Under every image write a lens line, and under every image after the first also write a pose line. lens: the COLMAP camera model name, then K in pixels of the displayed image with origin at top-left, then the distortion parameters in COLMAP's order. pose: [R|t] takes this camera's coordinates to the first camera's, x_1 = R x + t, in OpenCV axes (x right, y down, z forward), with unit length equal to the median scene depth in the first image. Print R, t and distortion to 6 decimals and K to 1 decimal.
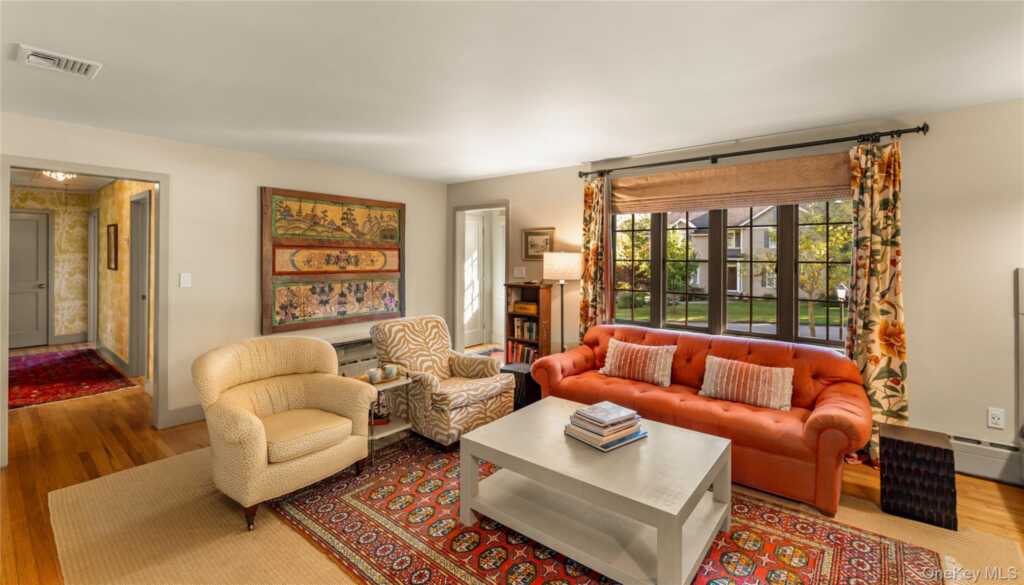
lens RADIAL K [[431.6, 0, 512.2], [0, 431.6, 255.6], [0, 0, 1]] dist [0.000091, 0.000021]
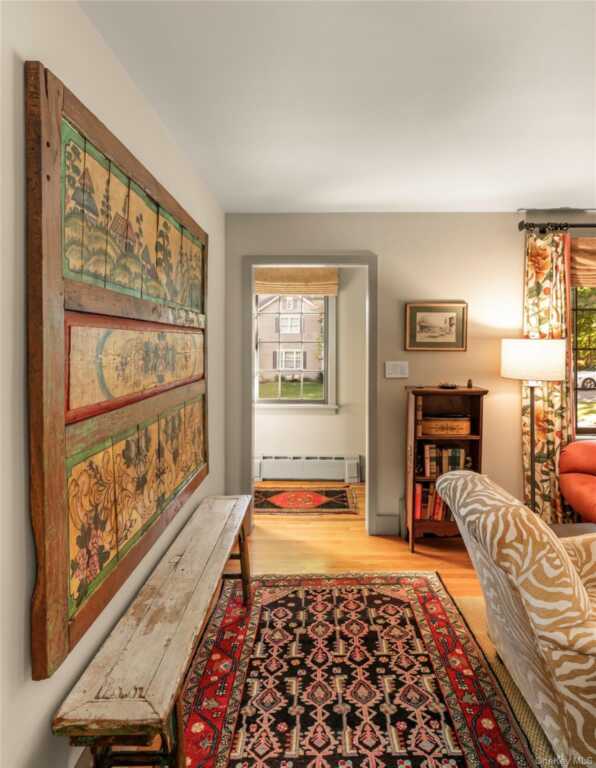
lens RADIAL K [[448.2, 0, 298.9], [0, 448.2, 339.0], [0, 0, 1]] dist [0.000404, -0.000403]
pose [[0.789018, -0.000414, 0.614370, -0.528563], [0.002670, 0.999993, -0.002756, -0.004627], [-0.614365, 0.003815, 0.789013, 0.610842]]
